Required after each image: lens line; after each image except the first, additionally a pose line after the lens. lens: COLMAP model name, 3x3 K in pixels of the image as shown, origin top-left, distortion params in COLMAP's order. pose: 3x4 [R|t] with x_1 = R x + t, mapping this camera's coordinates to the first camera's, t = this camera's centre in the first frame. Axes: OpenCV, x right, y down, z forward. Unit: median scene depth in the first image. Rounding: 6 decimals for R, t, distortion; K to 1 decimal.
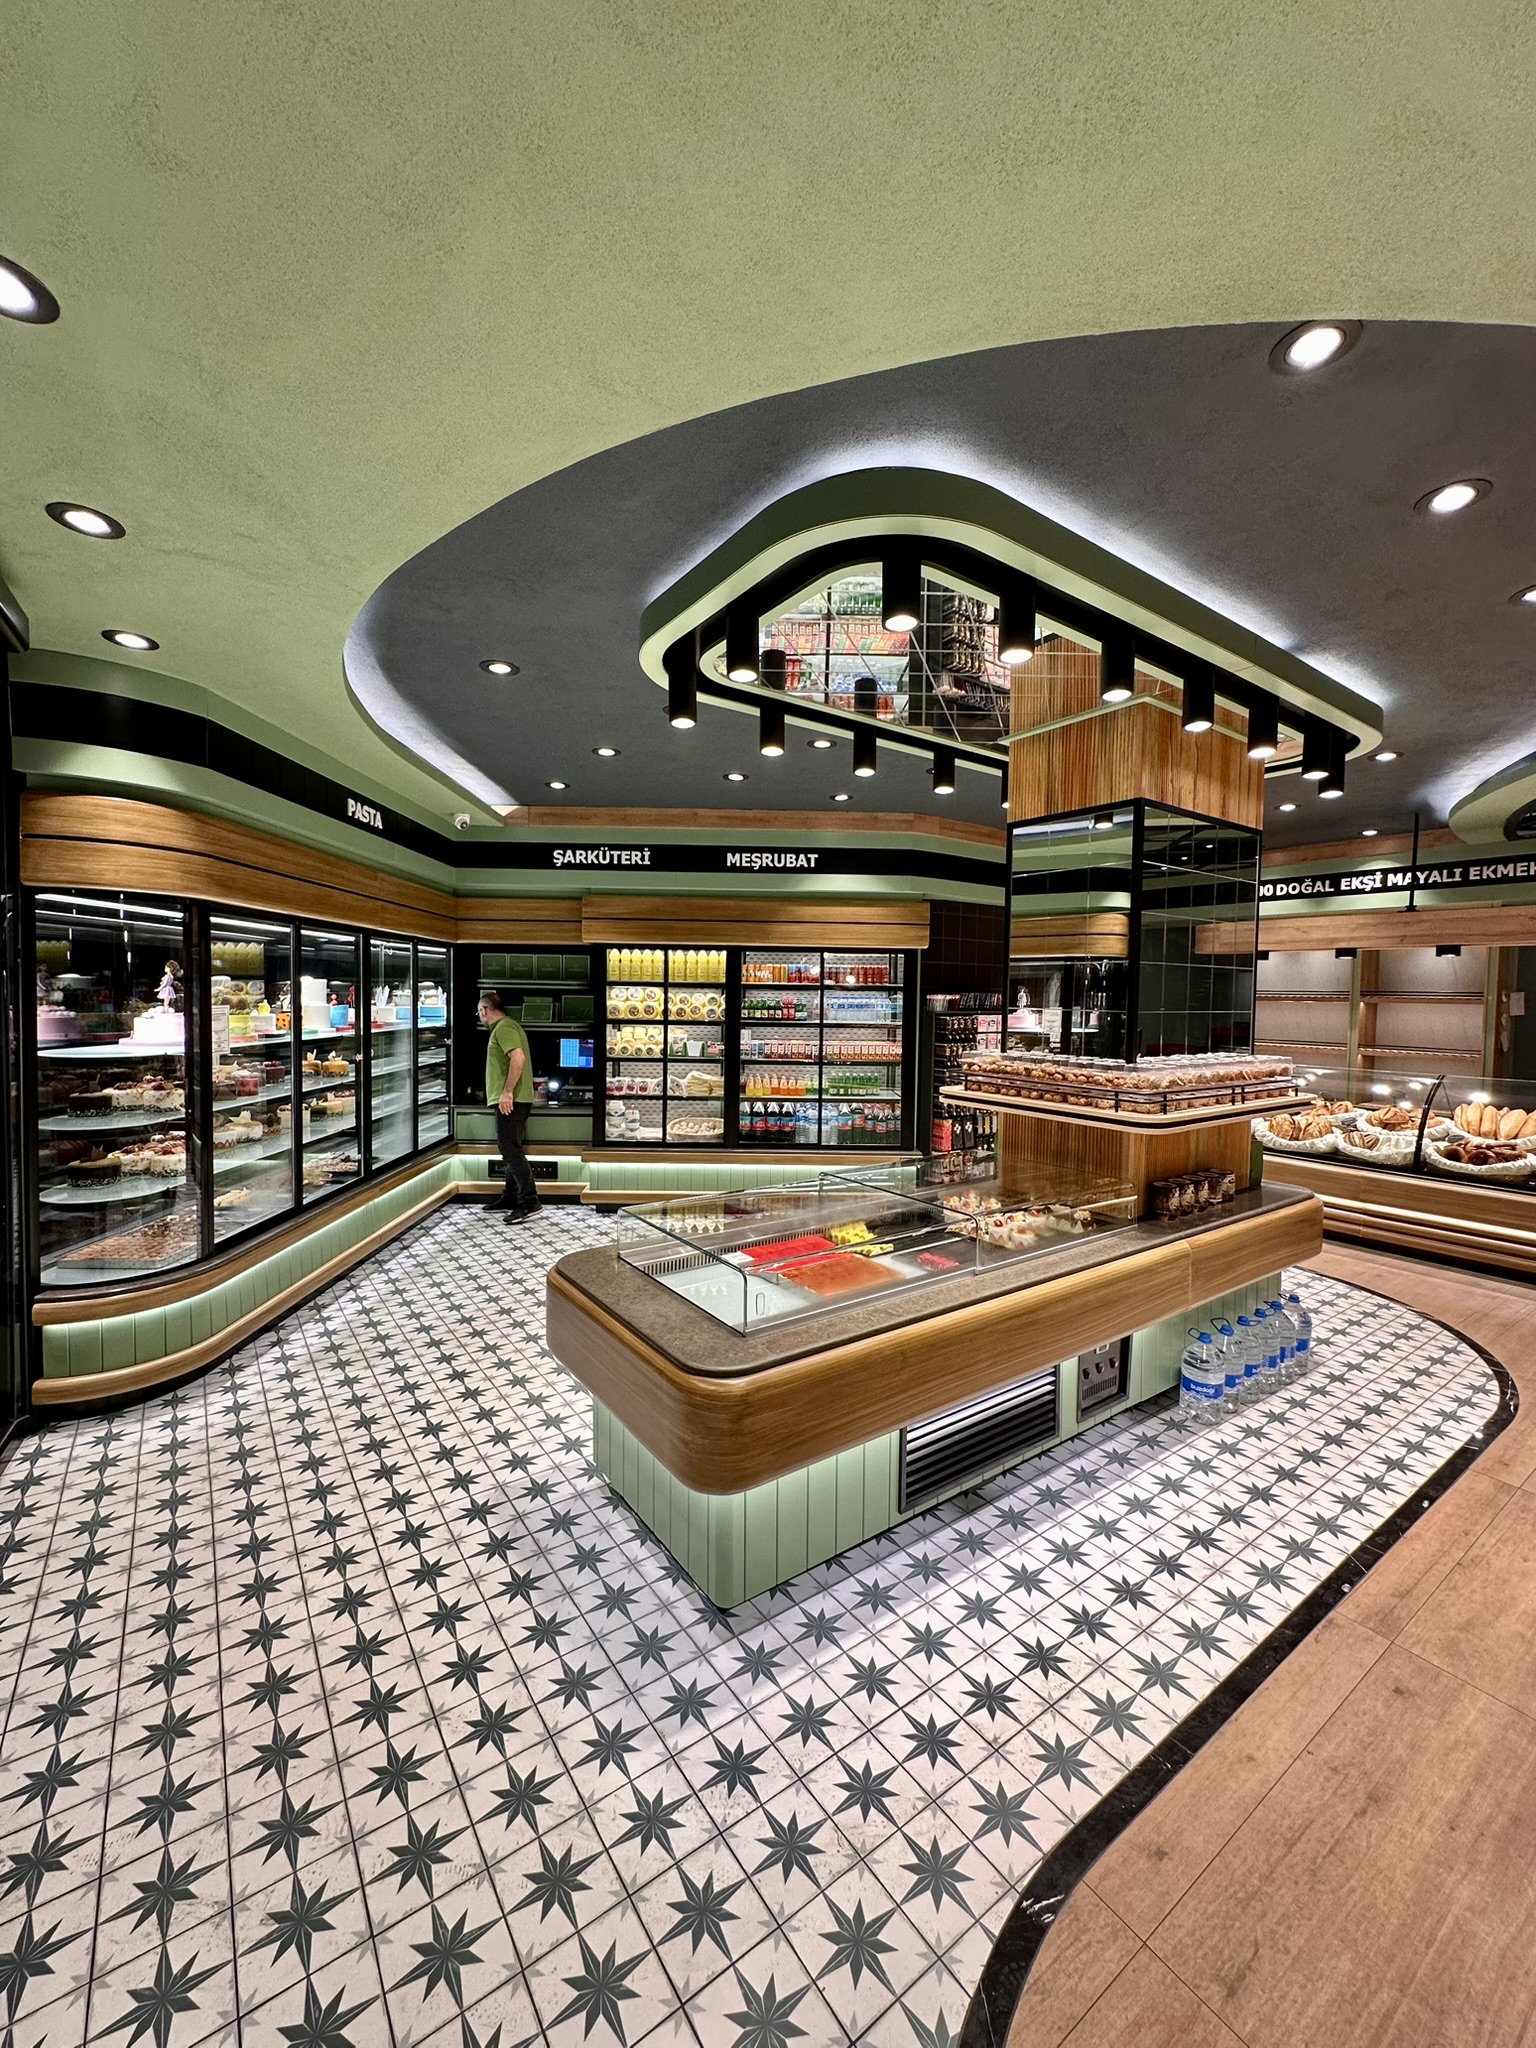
lens RADIAL K [[818.2, 0, 769.5], [0, 818.2, 1024.5], [0, 0, 1]] dist [-0.003685, 0.000881]
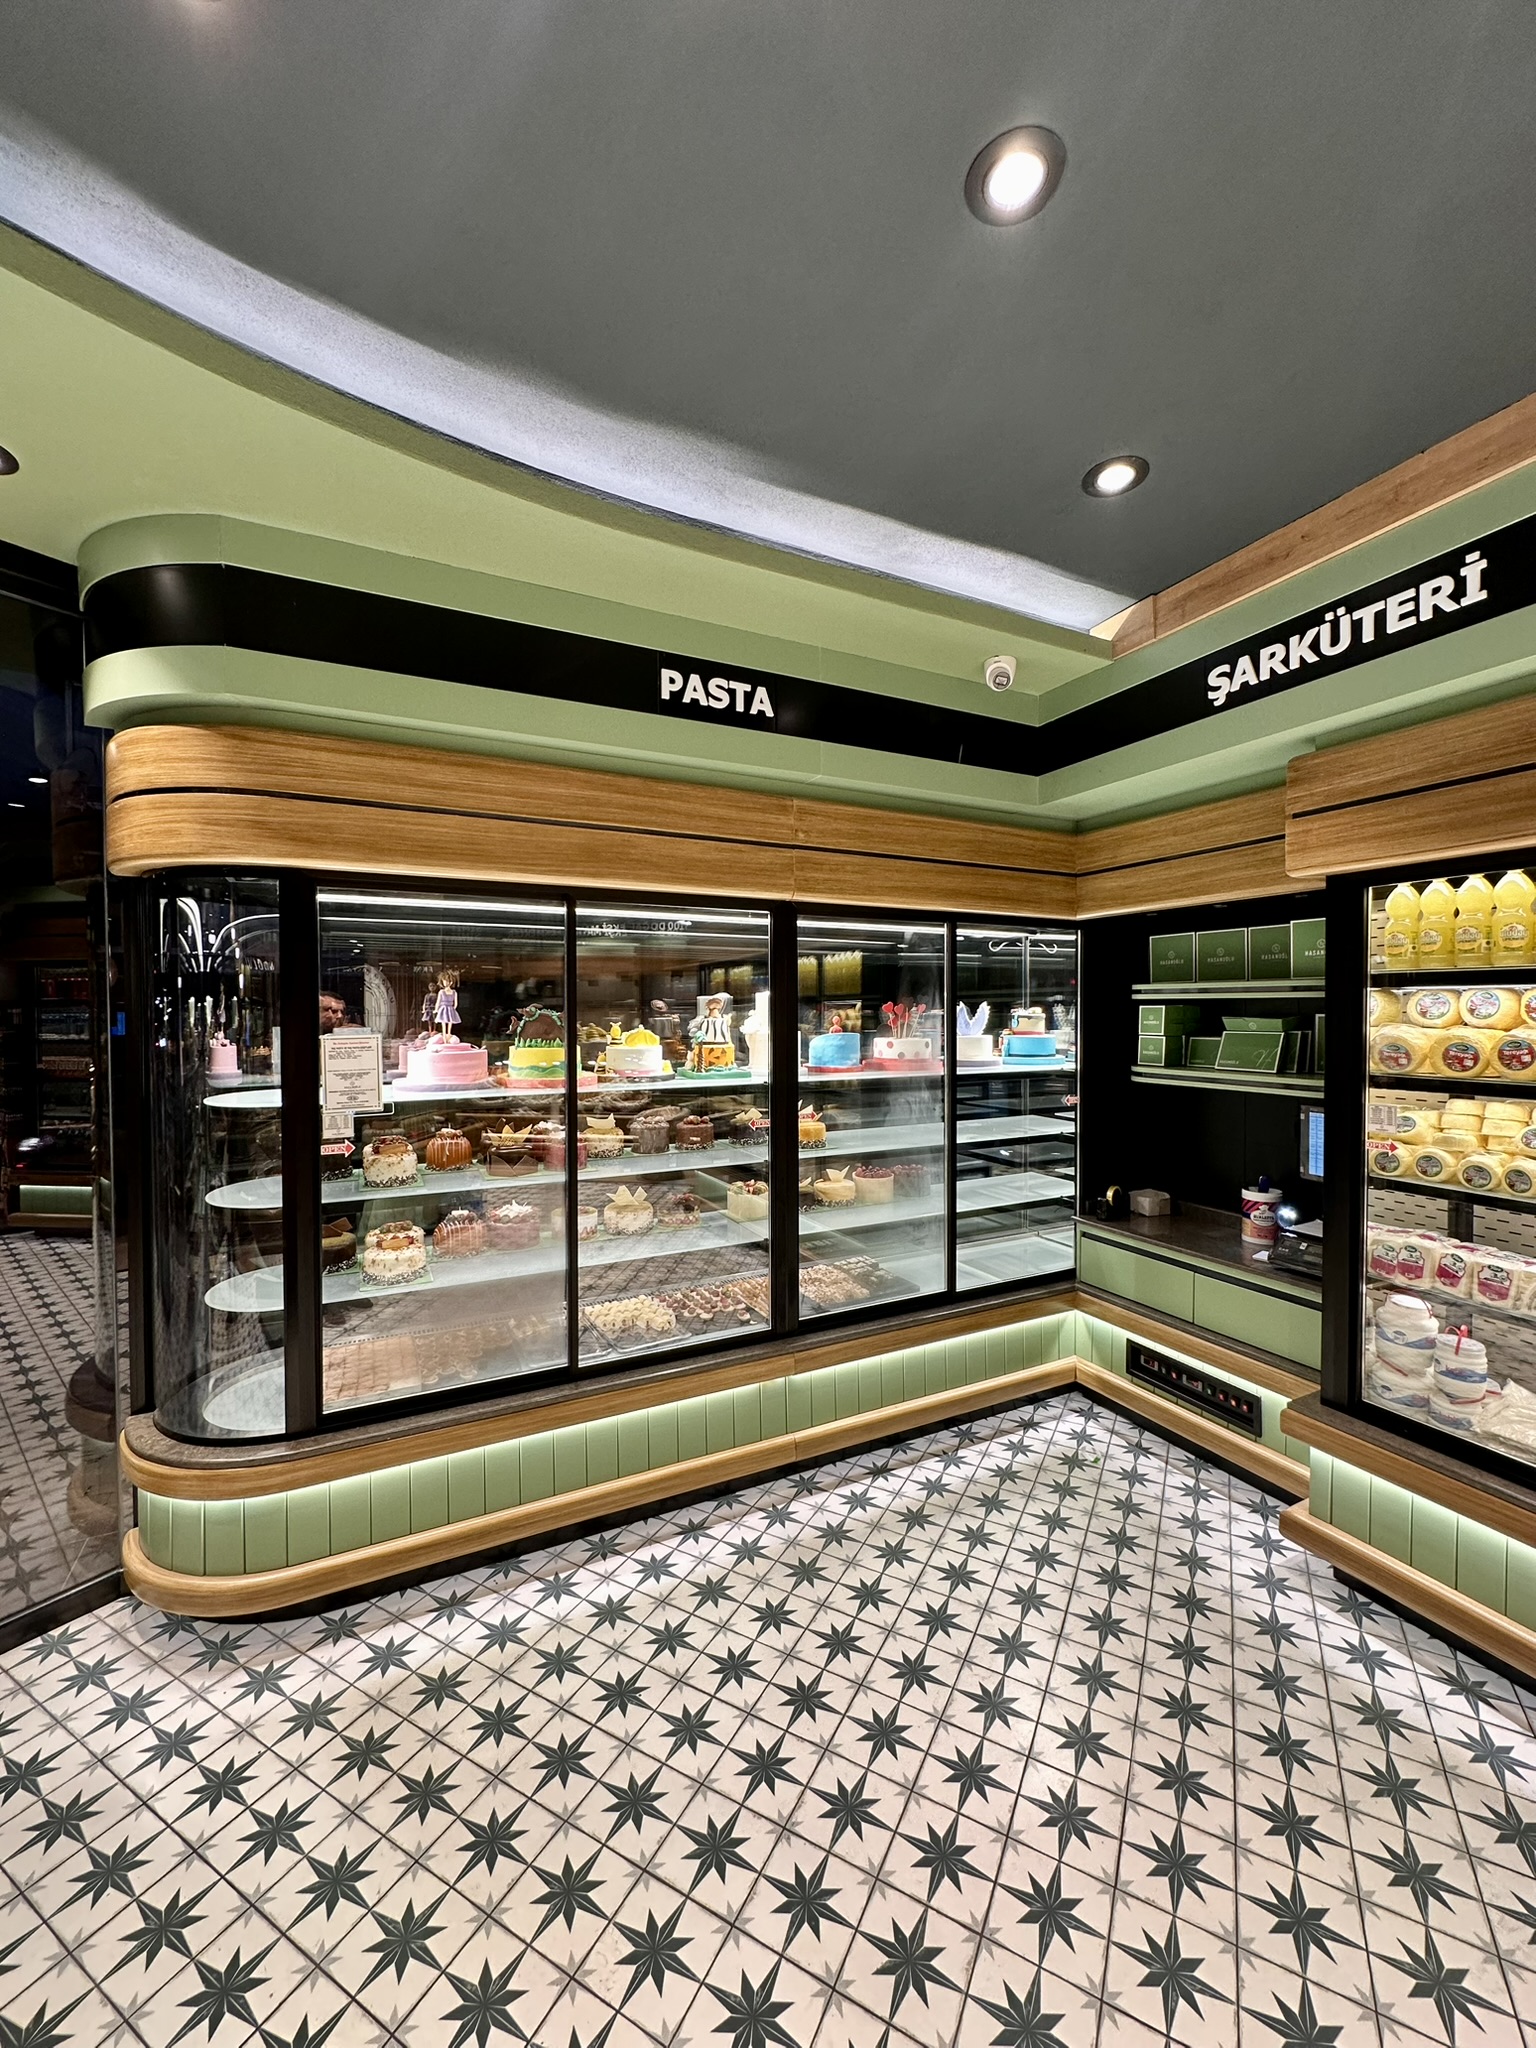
lens RADIAL K [[818.2, 0, 771.2], [0, 818.2, 1025.0], [0, 0, 1]] dist [-0.003685, 0.000881]
pose [[0.430453, -0.000483, -0.902613, 0.021973], [-0.025454, 0.999596, -0.012674, -0.019494], [0.902254, 0.028431, 0.430267, 0.646331]]
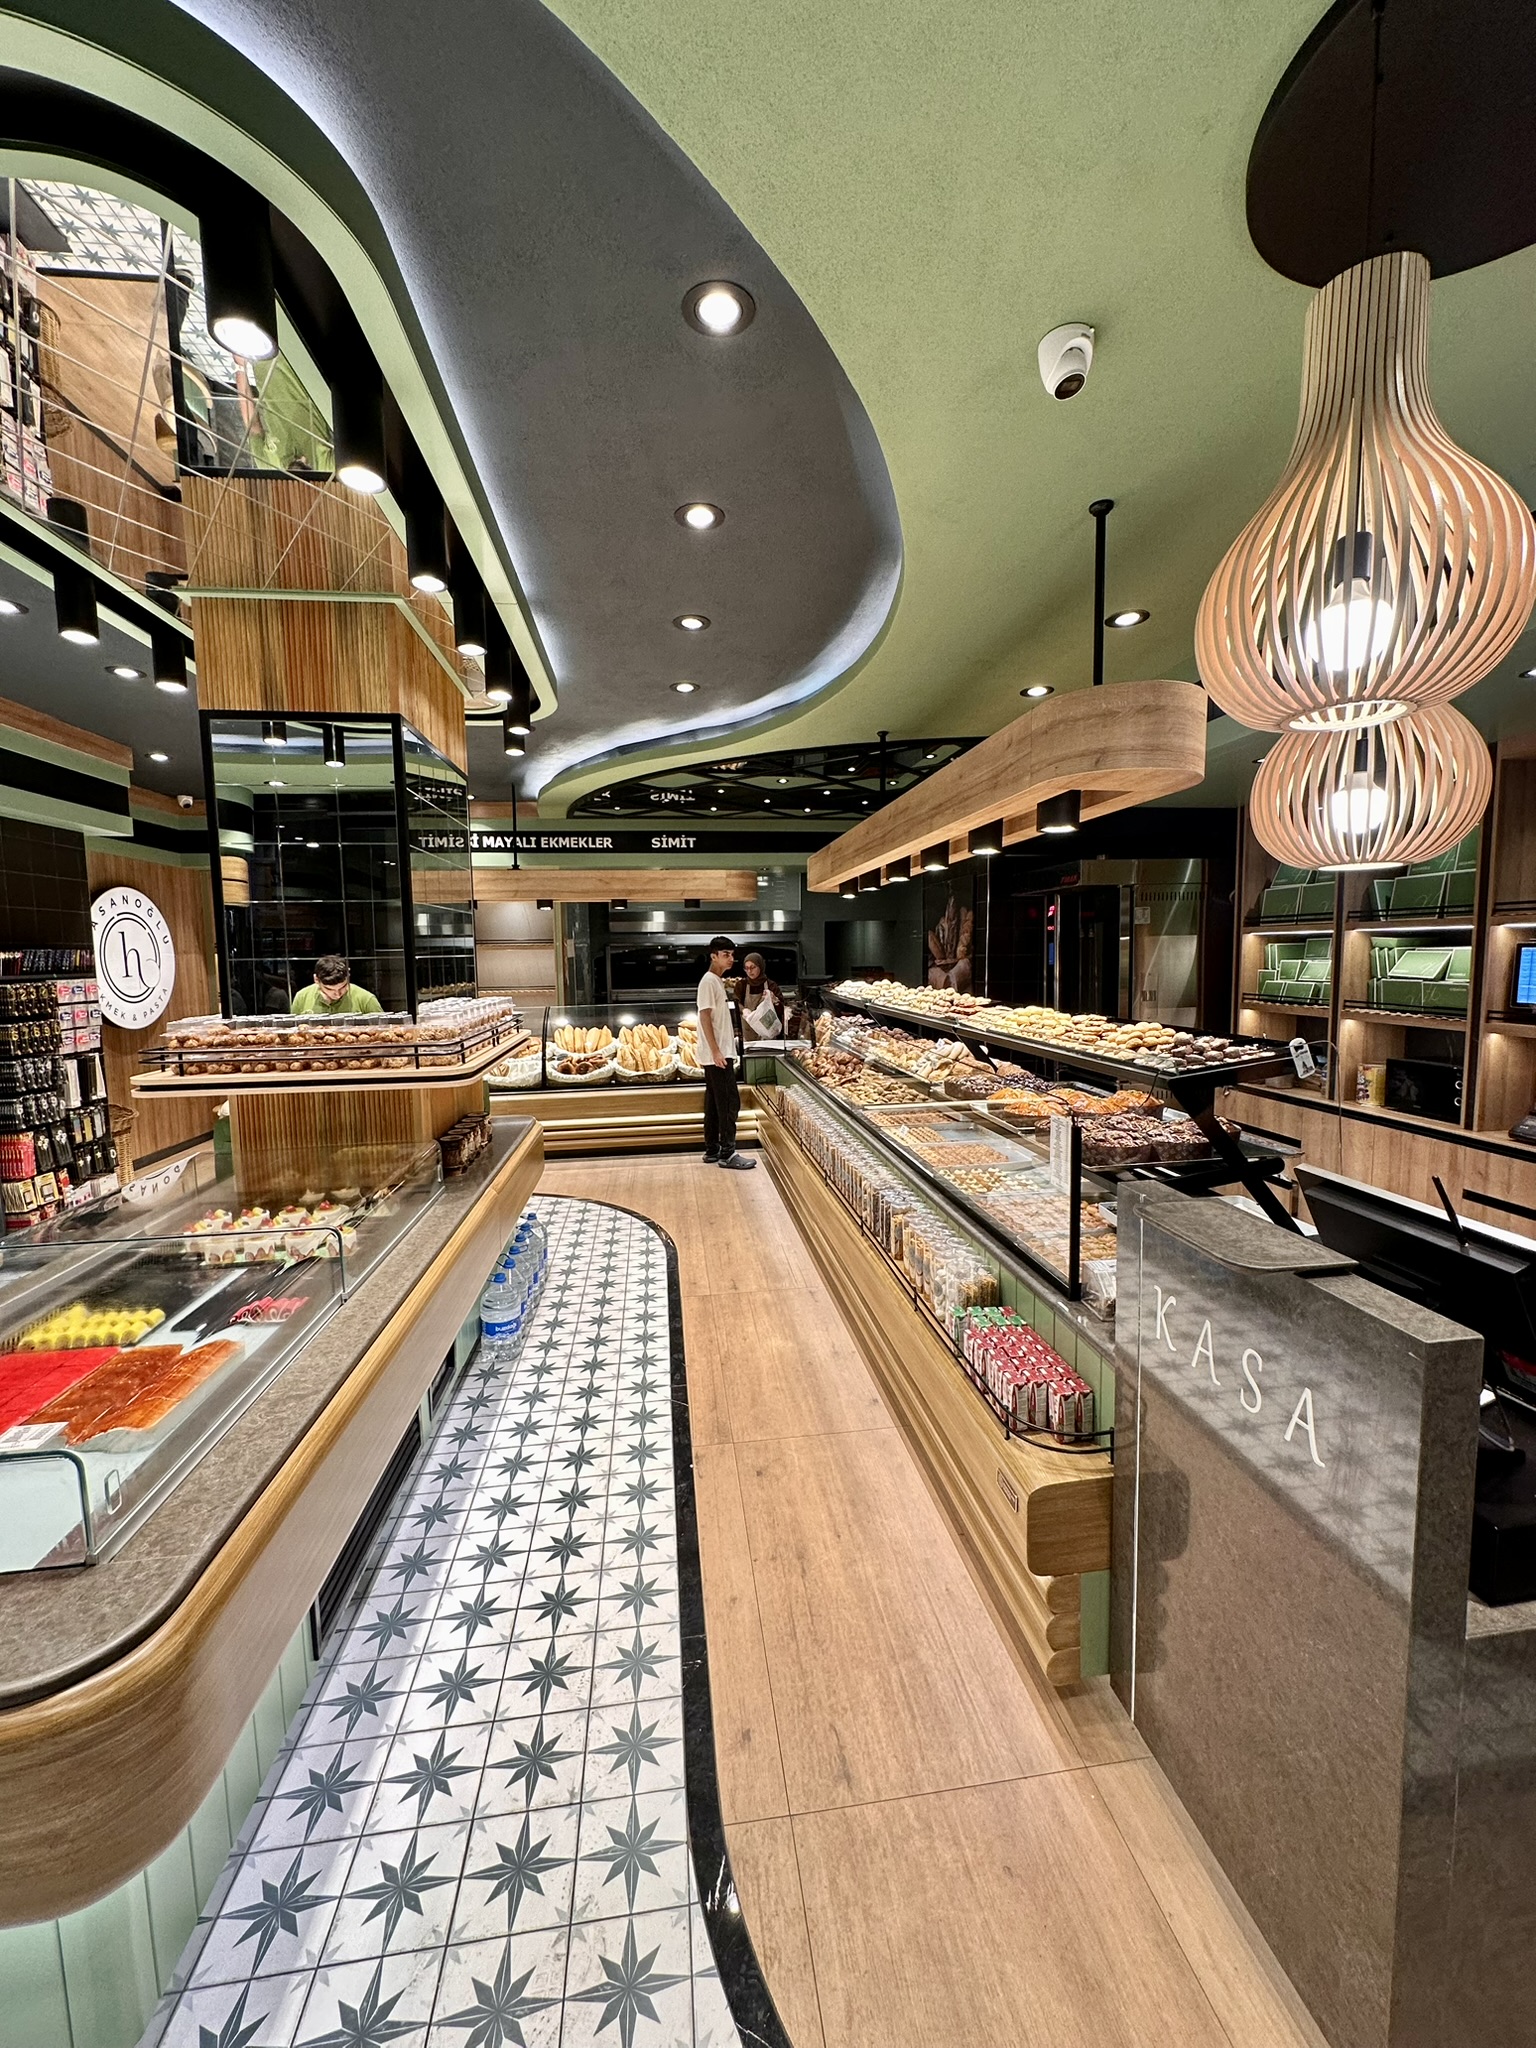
lens RADIAL K [[818.2, 0, 769.5], [0, 818.2, 1024.9], [0, 0, 1]] dist [-0.003685, 0.000881]
pose [[0.465244, -0.102817, 0.879191, -0.097835], [0.057871, 0.994639, 0.085694, 0.002748], [-0.883288, 0.011011, 0.468701, 0.132382]]
